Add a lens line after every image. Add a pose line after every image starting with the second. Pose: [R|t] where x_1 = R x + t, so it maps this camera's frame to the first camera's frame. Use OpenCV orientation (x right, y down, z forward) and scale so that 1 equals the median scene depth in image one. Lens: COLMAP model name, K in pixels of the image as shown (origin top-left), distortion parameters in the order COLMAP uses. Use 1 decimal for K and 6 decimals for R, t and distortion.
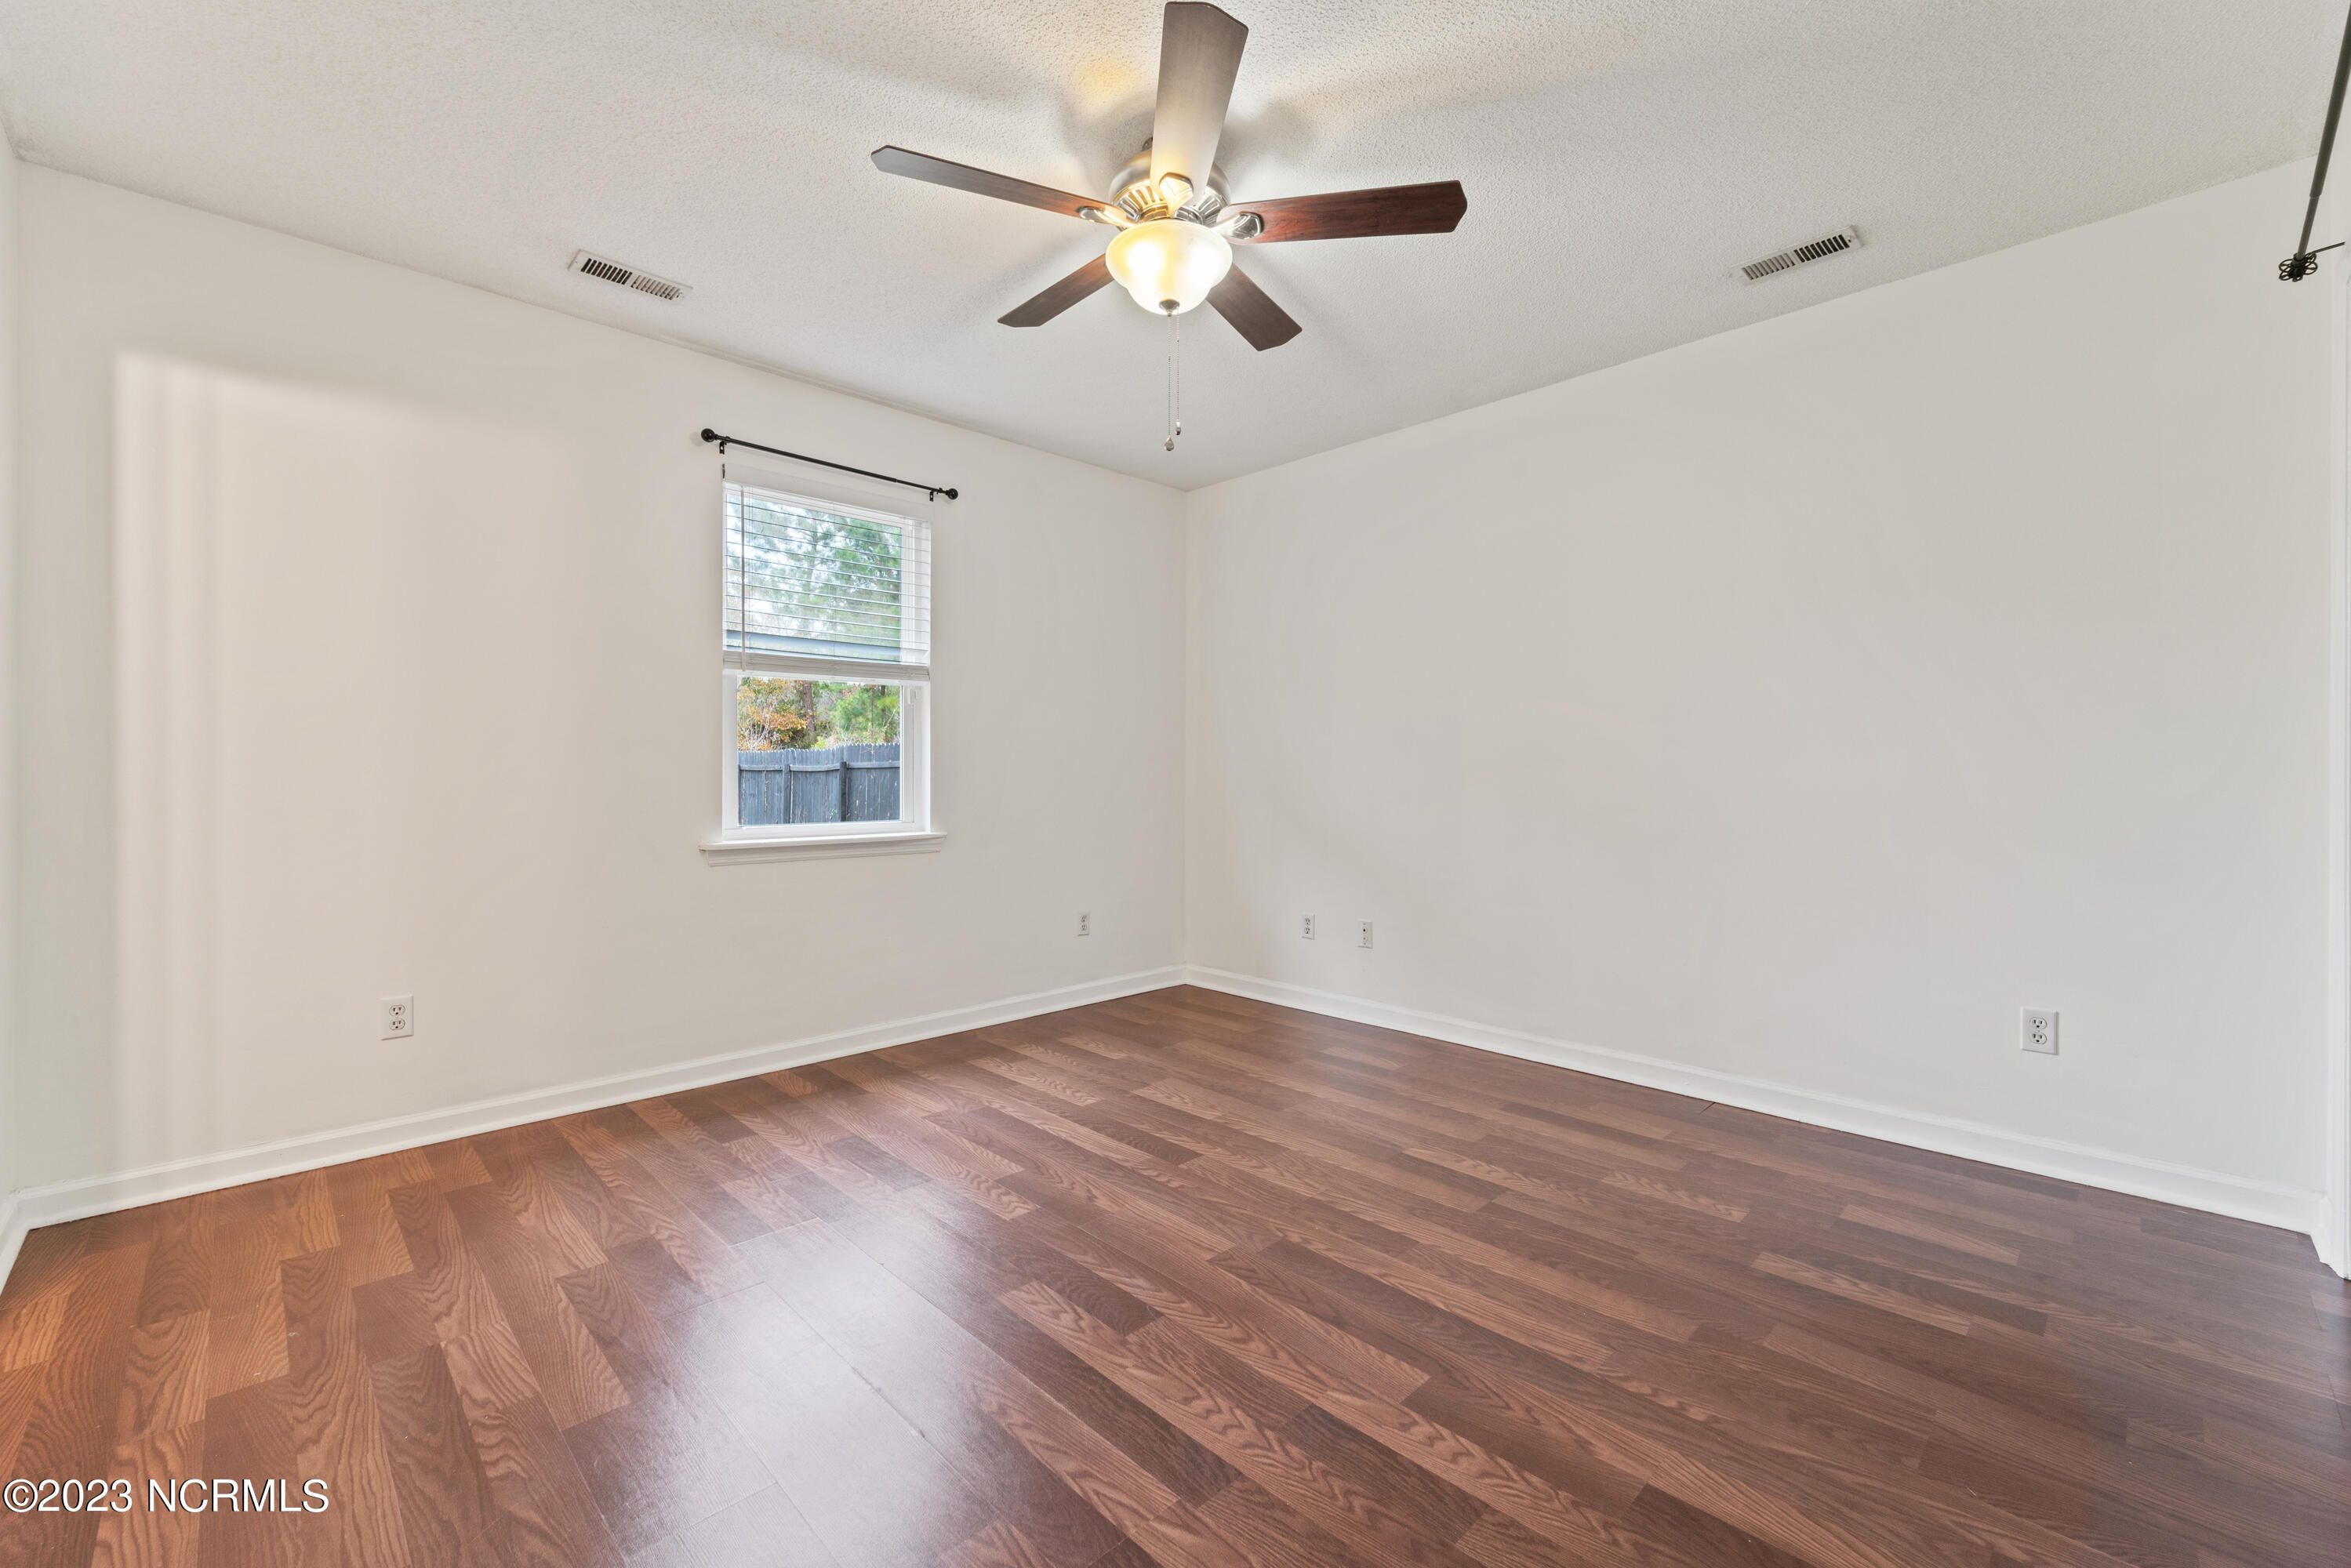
lens RADIAL K [[962.5, 0, 1175.8], [0, 962.5, 786.6], [0, 0, 1]] dist [0.002858, -0.001244]
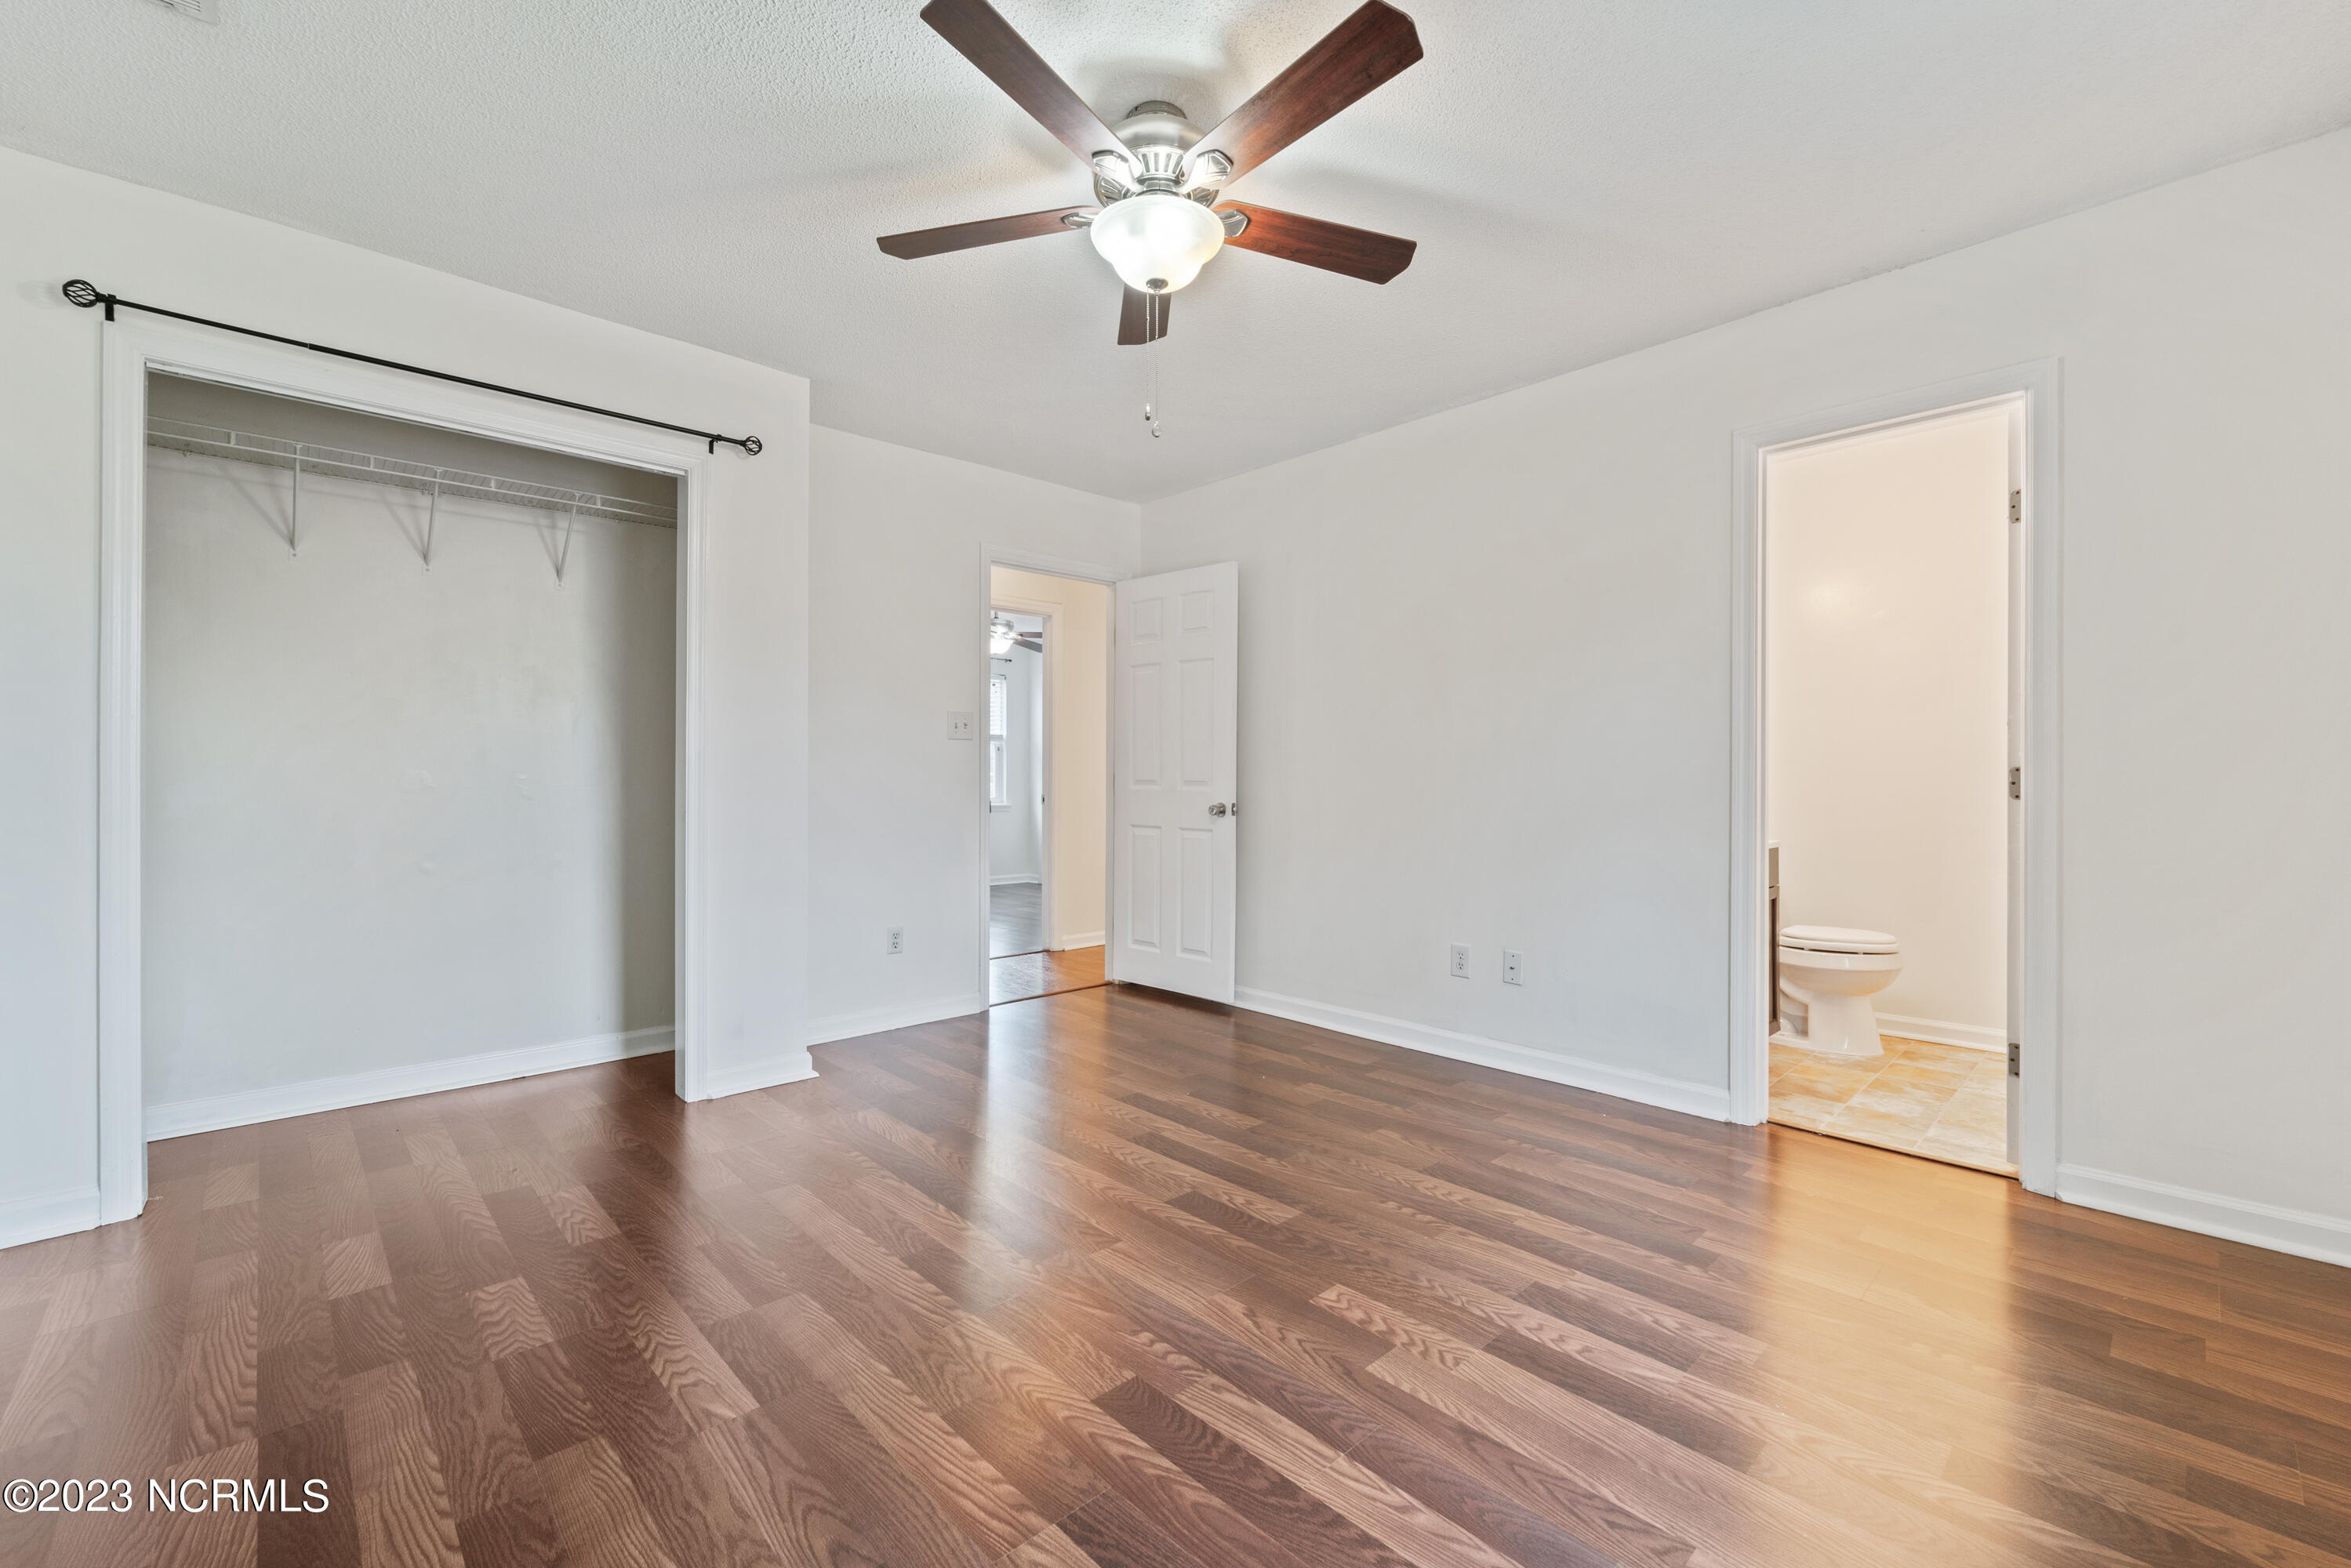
lens RADIAL K [[962.5, 0, 1175.7], [0, 962.5, 777.0], [0, 0, 1]] dist [0.002858, -0.001244]
pose [[-0.999834, -0.000951, 0.018172, -0.037328], [-0.000939, 0.999999, 0.000647, -0.014070], [-0.018173, 0.000630, -0.999835, 1.688102]]
